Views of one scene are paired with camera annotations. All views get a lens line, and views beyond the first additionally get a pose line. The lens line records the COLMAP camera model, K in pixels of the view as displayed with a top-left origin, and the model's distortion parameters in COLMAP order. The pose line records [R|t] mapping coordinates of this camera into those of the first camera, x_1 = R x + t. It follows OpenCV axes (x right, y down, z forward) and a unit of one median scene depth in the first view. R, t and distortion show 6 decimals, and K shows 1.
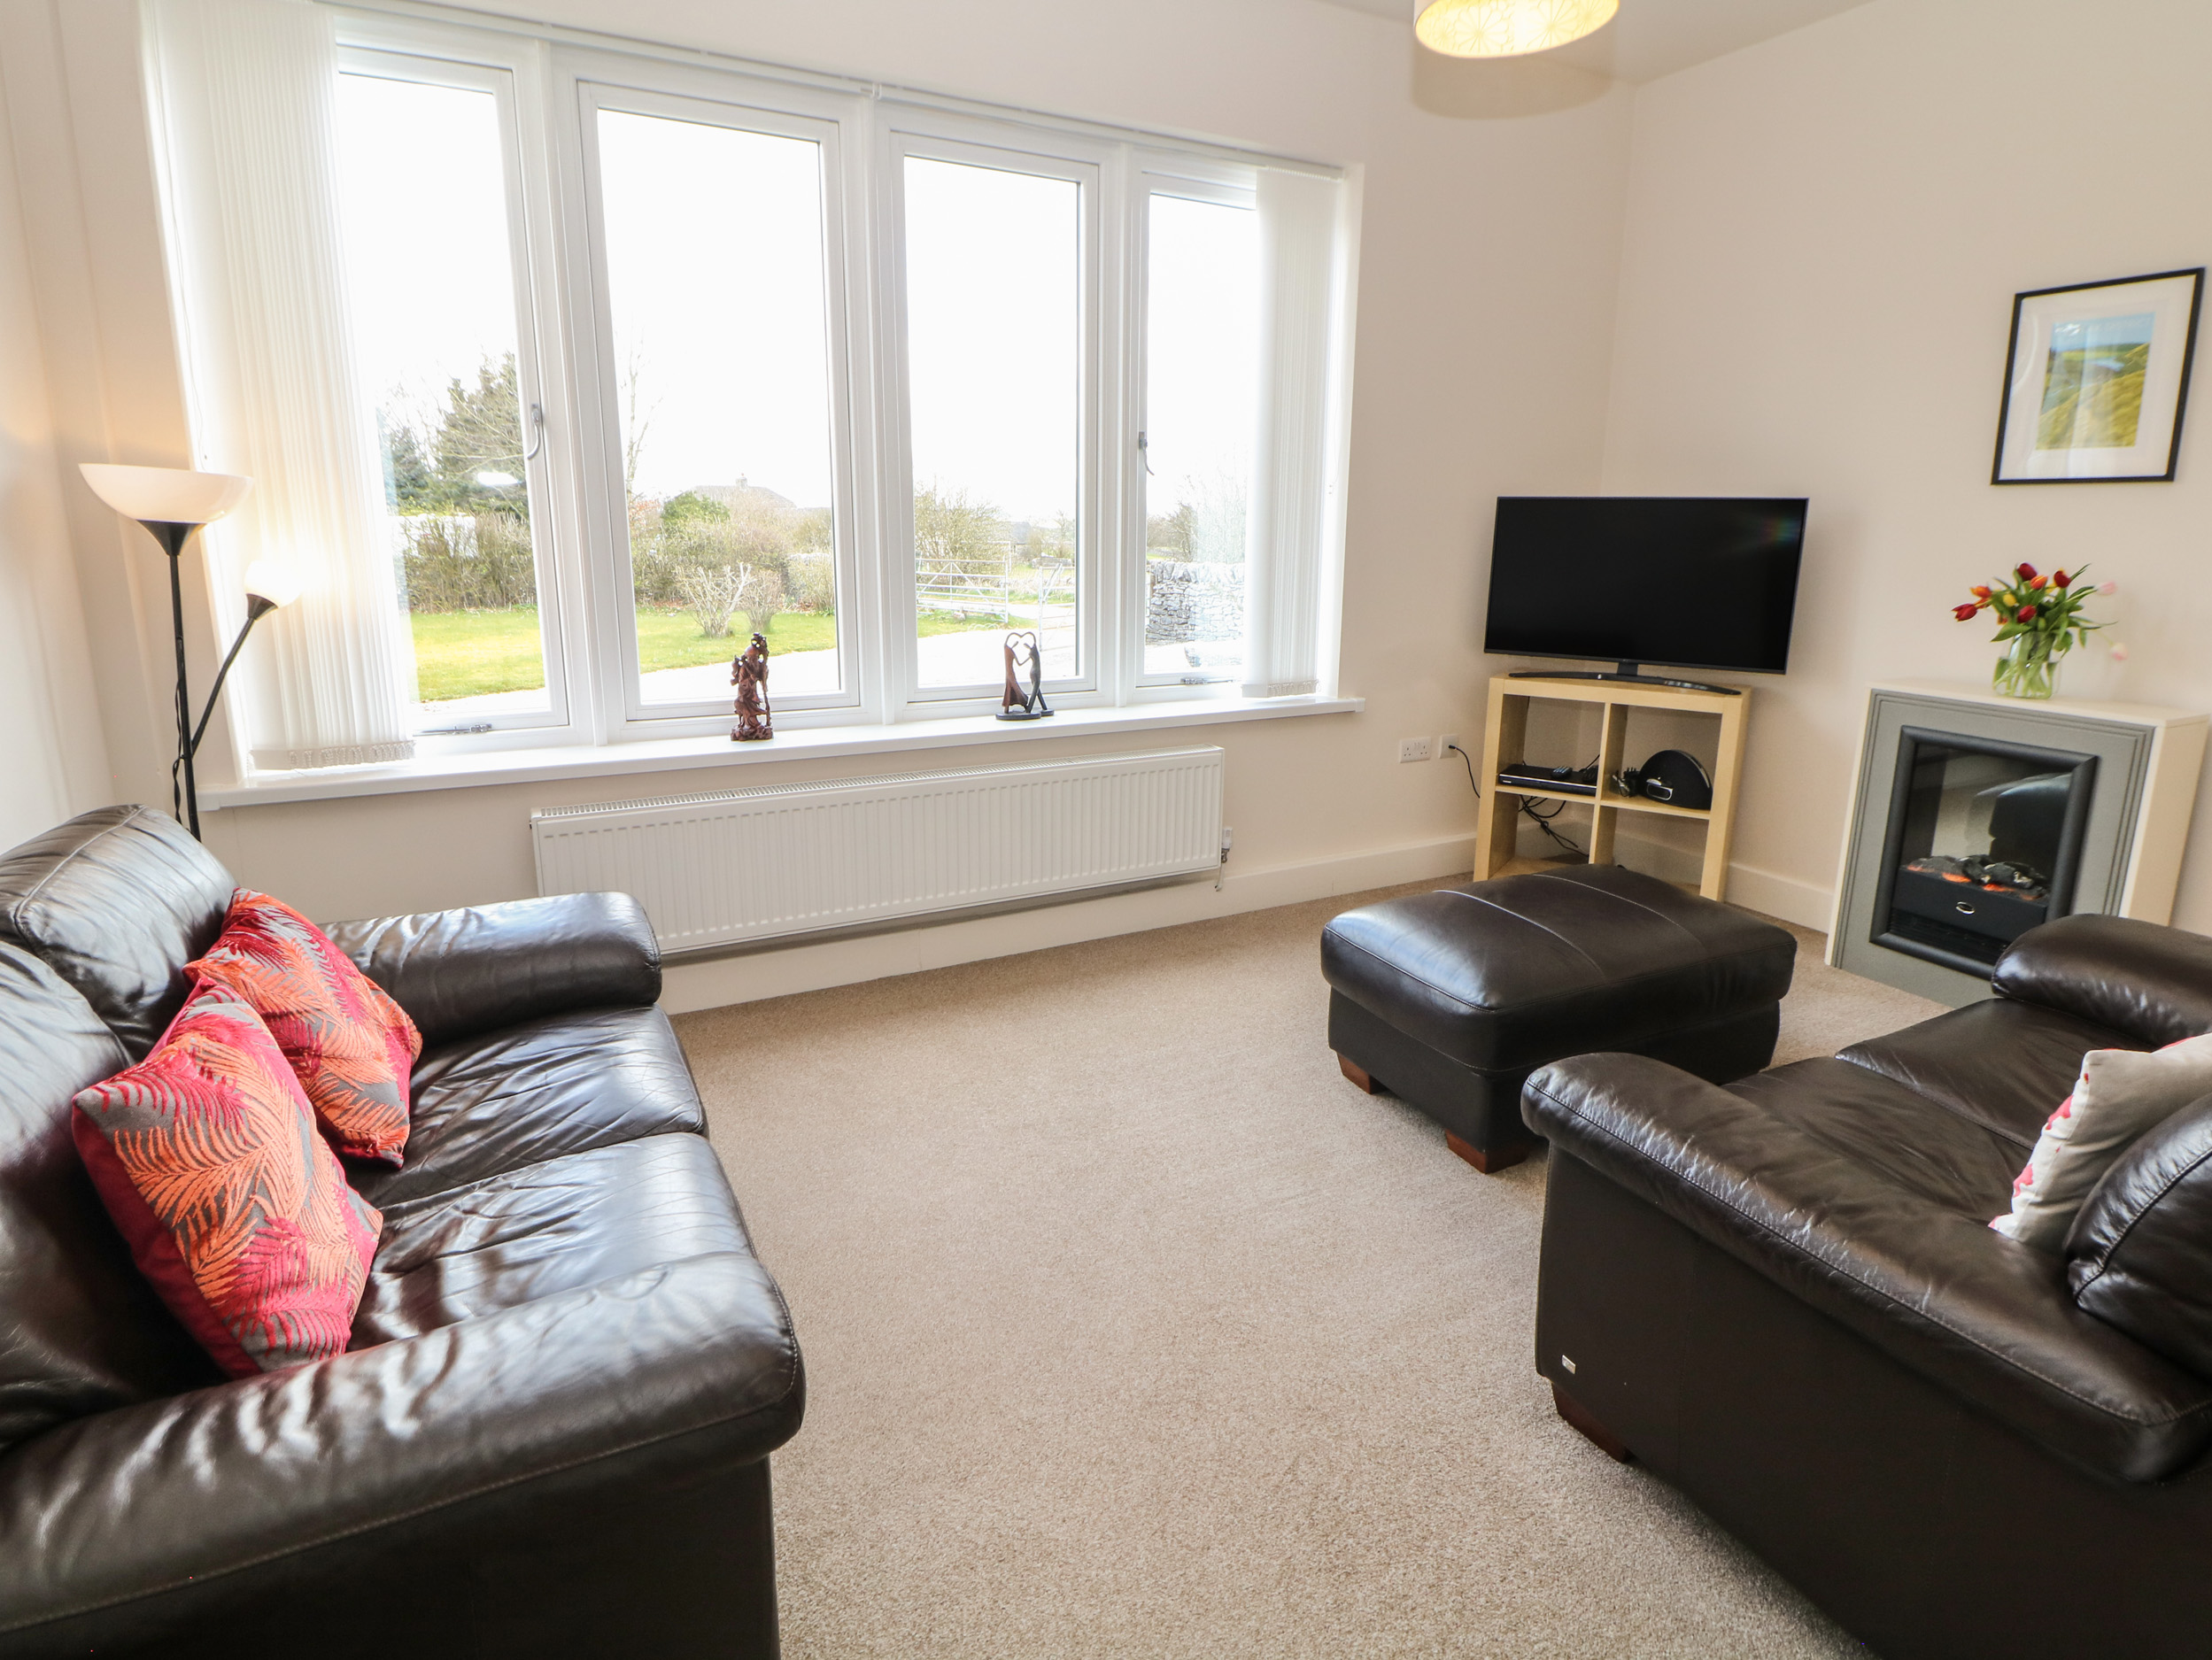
lens RADIAL K [[1138.9, 0, 1110.4], [0, 1138.9, 768.0], [0, 0, 1]] dist [-0.003198, -0.010922]
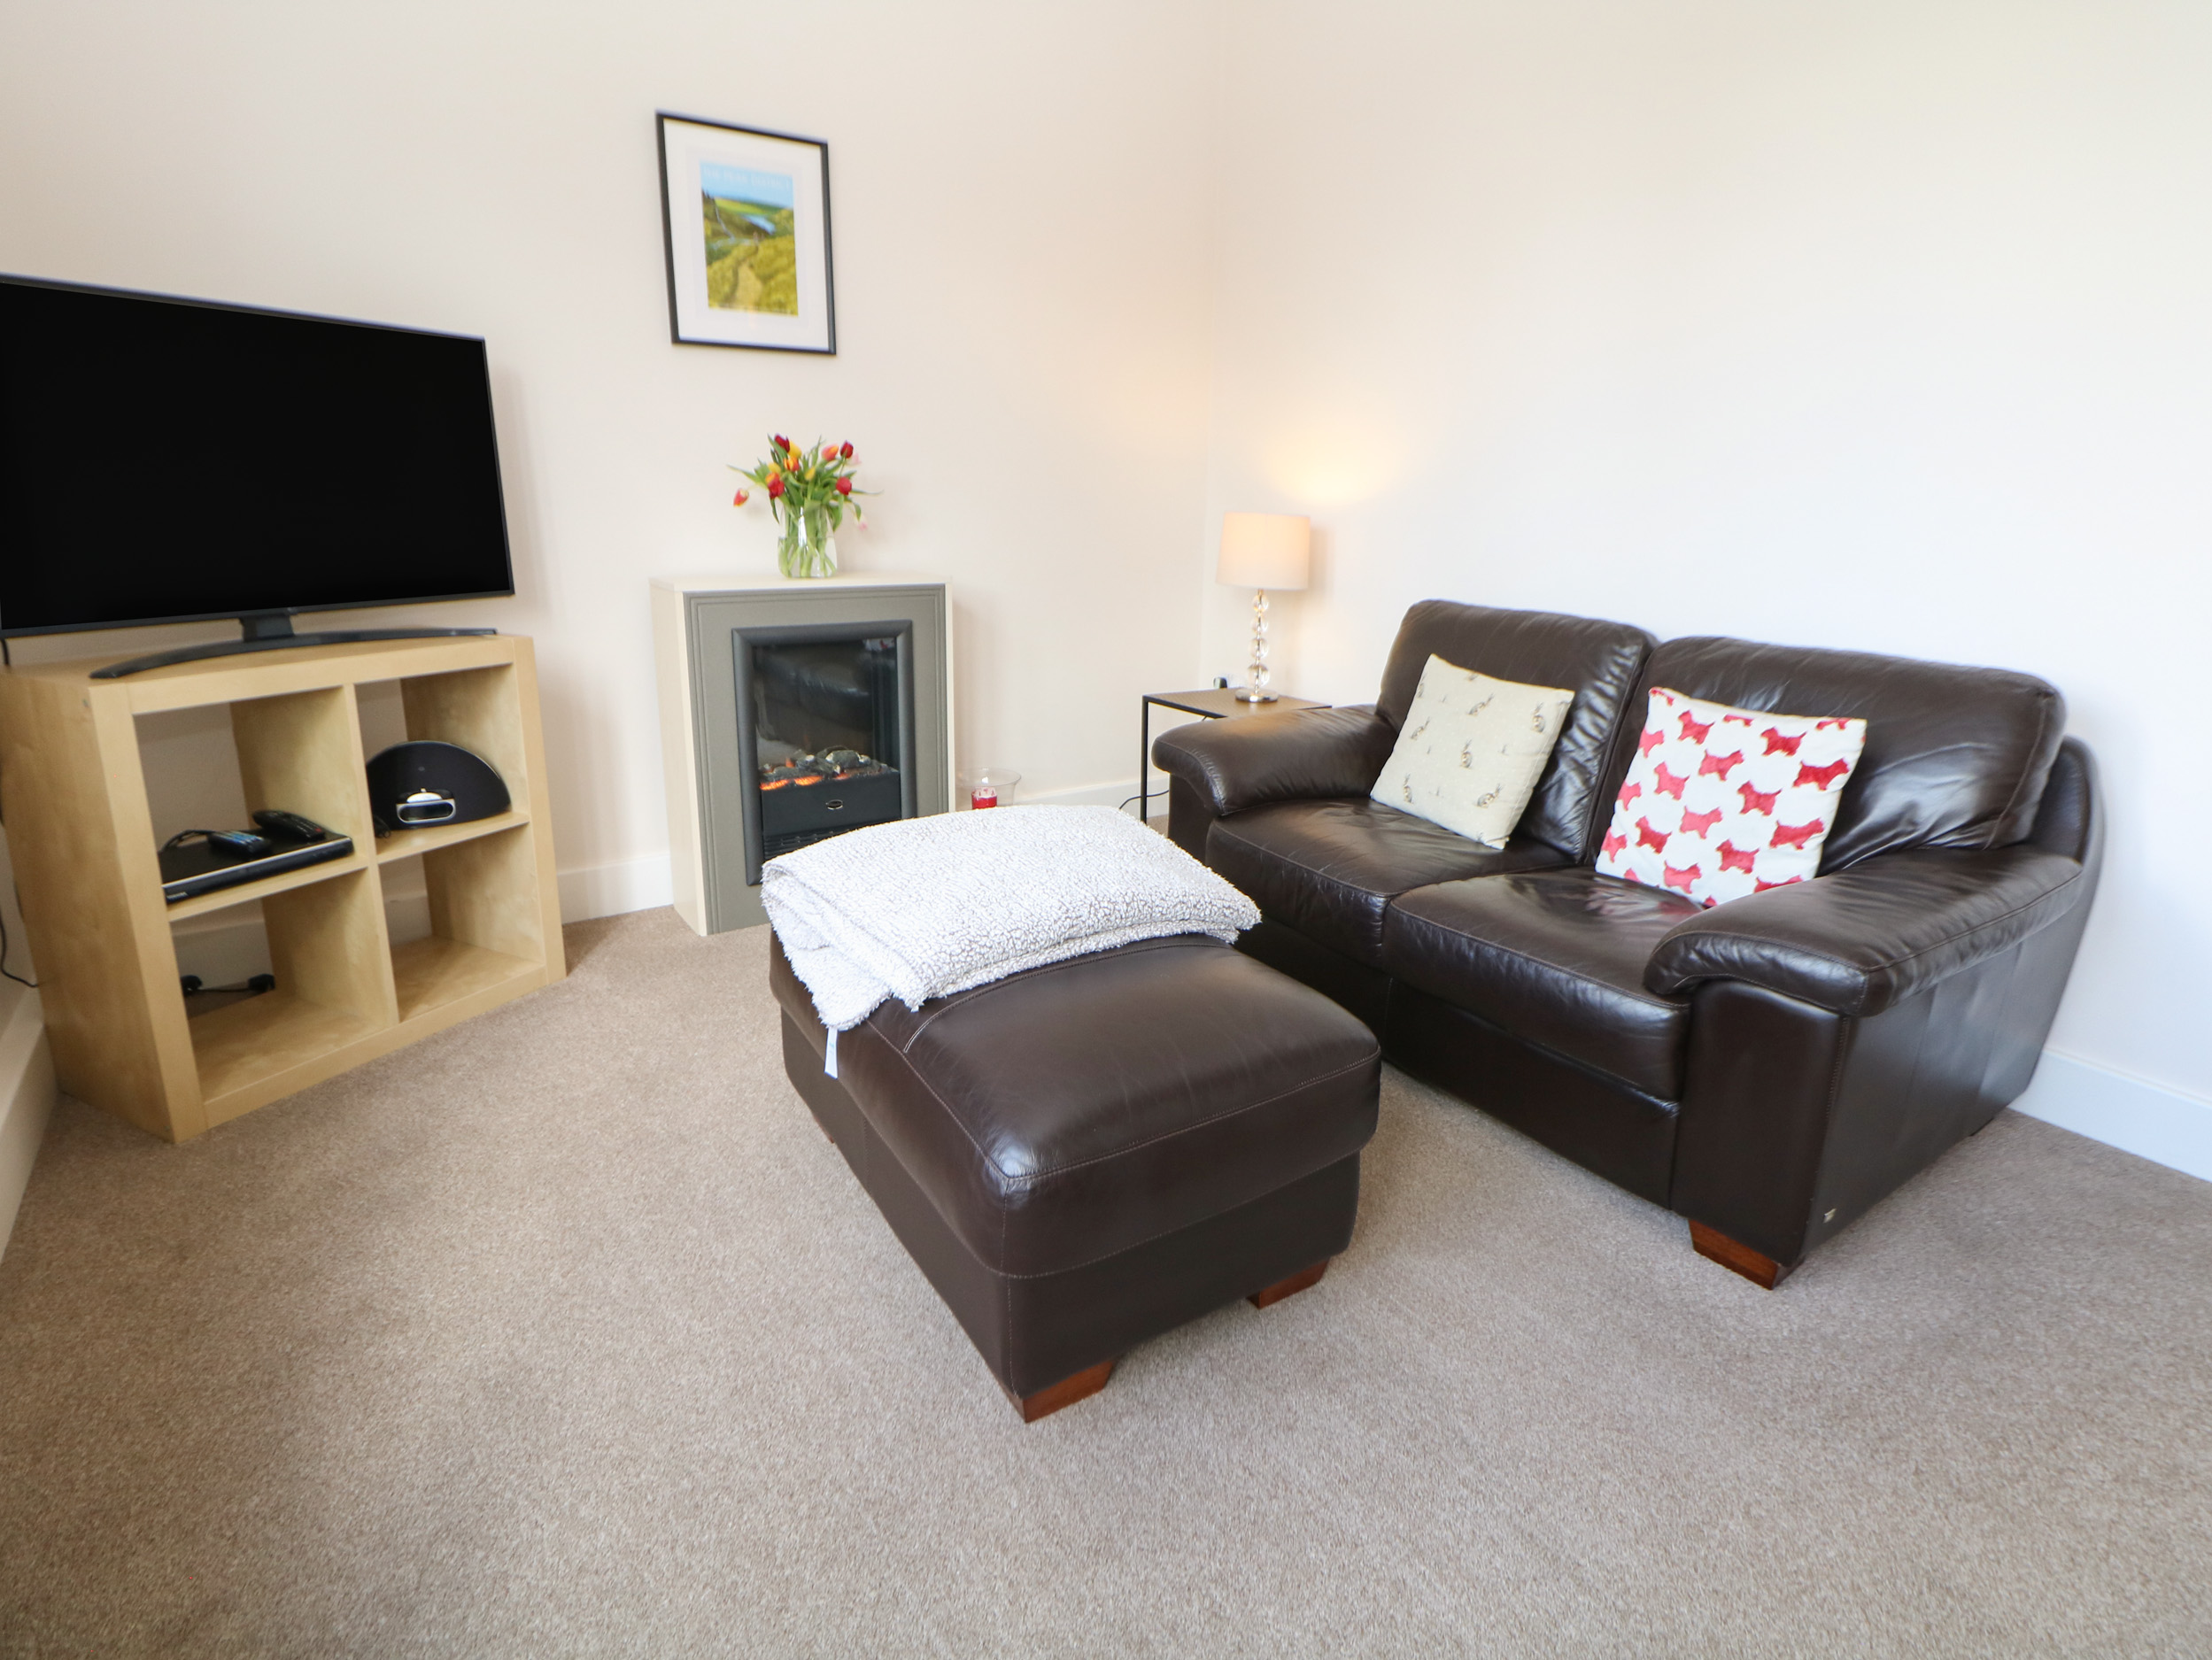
lens RADIAL K [[1138.9, 0, 1110.4], [0, 1138.9, 768.0], [0, 0, 1]] dist [-0.003198, -0.010922]
pose [[-0.137184, -0.239372, 0.961188, -0.185275], [0.195436, 0.944746, 0.263171, -0.110774], [-0.971074, 0.223953, -0.082822, 0.843271]]
